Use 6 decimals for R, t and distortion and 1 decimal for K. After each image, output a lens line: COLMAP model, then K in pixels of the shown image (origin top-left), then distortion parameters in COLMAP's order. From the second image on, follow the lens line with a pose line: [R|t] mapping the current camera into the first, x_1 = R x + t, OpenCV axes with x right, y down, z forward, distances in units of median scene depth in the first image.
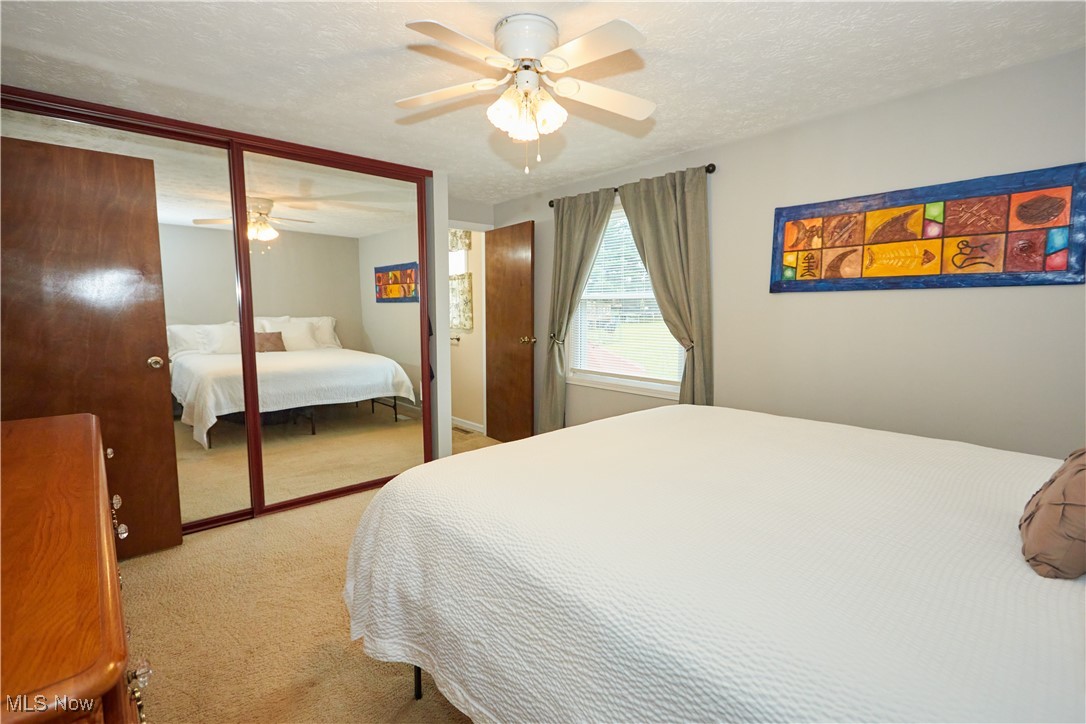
lens RADIAL K [[497.0, 0, 544.3], [0, 497.0, 360.0], [0, 0, 1]] dist [0.002367, -0.000646]
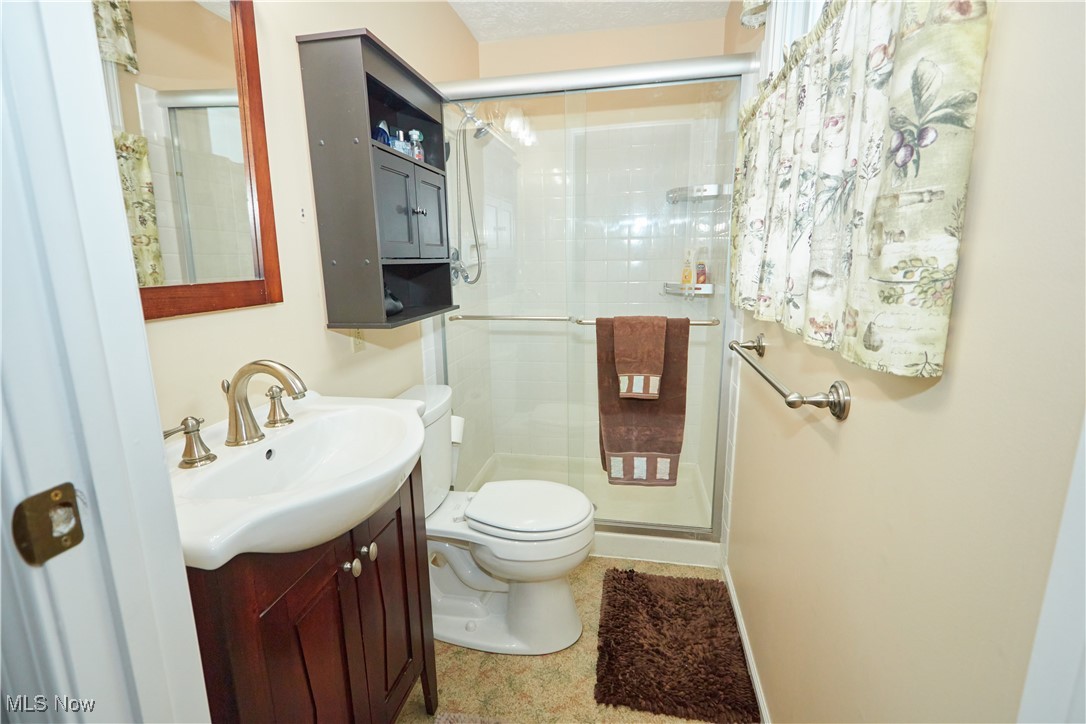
lens RADIAL K [[497.0, 0, 542.0], [0, 497.0, 359.5], [0, 0, 1]] dist [0.002367, -0.000646]
pose [[0.599976, 0.153086, -0.785234, -0.111184], [-0.071095, 0.987840, 0.138264, -0.075889], [0.796853, -0.027129, 0.603564, 0.860598]]
